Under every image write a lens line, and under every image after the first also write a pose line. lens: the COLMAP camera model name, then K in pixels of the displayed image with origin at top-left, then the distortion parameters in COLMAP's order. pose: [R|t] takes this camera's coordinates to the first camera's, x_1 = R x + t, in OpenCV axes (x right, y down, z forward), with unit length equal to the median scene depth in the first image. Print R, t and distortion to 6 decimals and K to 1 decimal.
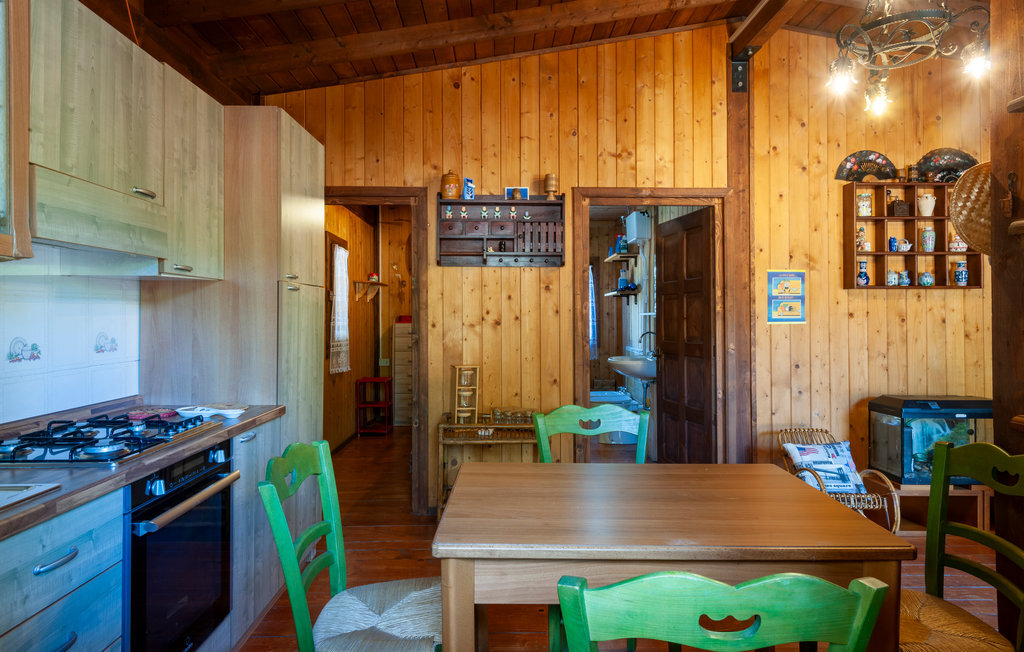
lens RADIAL K [[623.4, 0, 508.9], [0, 623.4, 313.7], [0, 0, 1]] dist [0.000927, -0.002692]
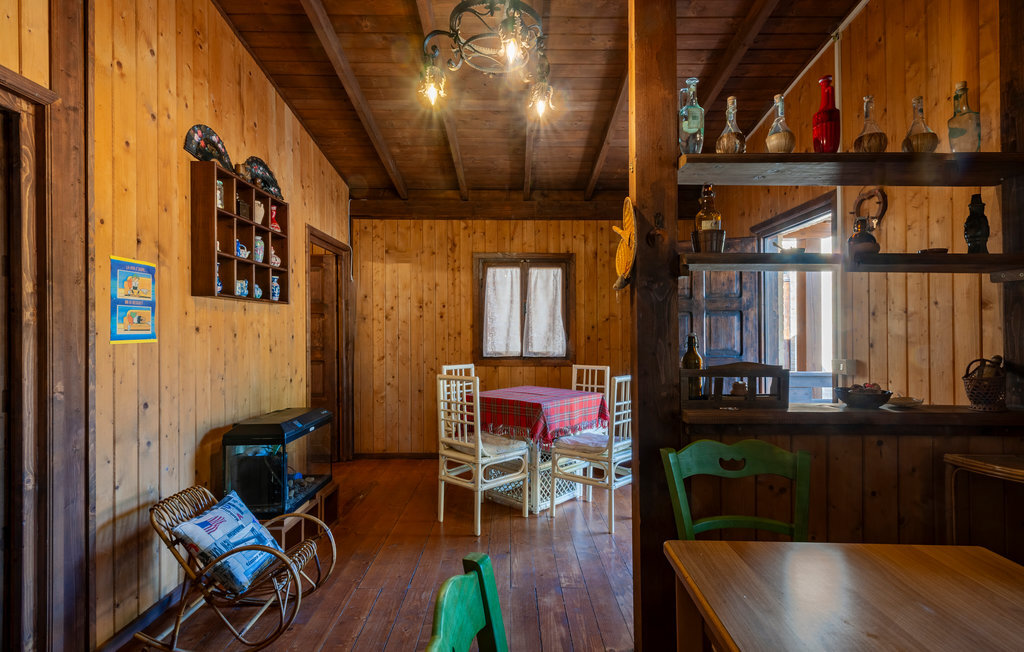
lens RADIAL K [[496.0, 0, 512.0], [0, 496.0, 325.0], [0, 0, 1]] dist [0.014565, 0.000081]
pose [[0.006882, 0.009848, 0.999928, -0.075423], [-0.003572, 0.999945, -0.009824, 0.001213], [-0.999970, -0.003504, 0.006916, 0.601195]]
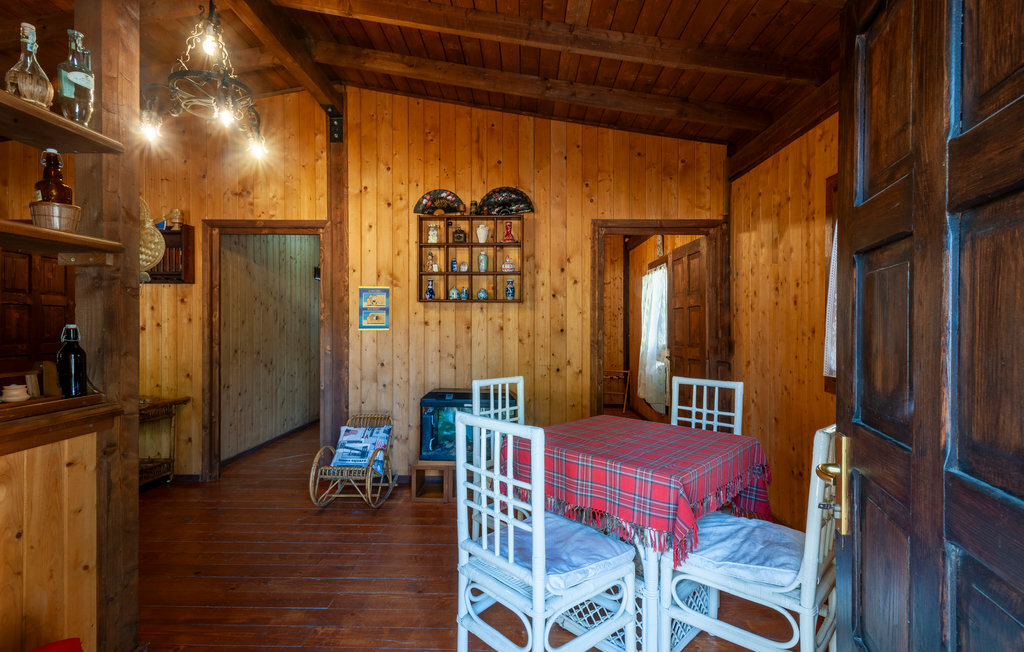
lens RADIAL K [[496.0, 0, 540.7], [0, 496.0, 330.9], [0, 0, 1]] dist [0.014565, 0.000081]
pose [[0.999158, 0.004889, -0.040743, 0.816585], [-0.004333, 0.999896, 0.013724, 0.002673], [0.040805, -0.013536, 0.999075, 0.026664]]
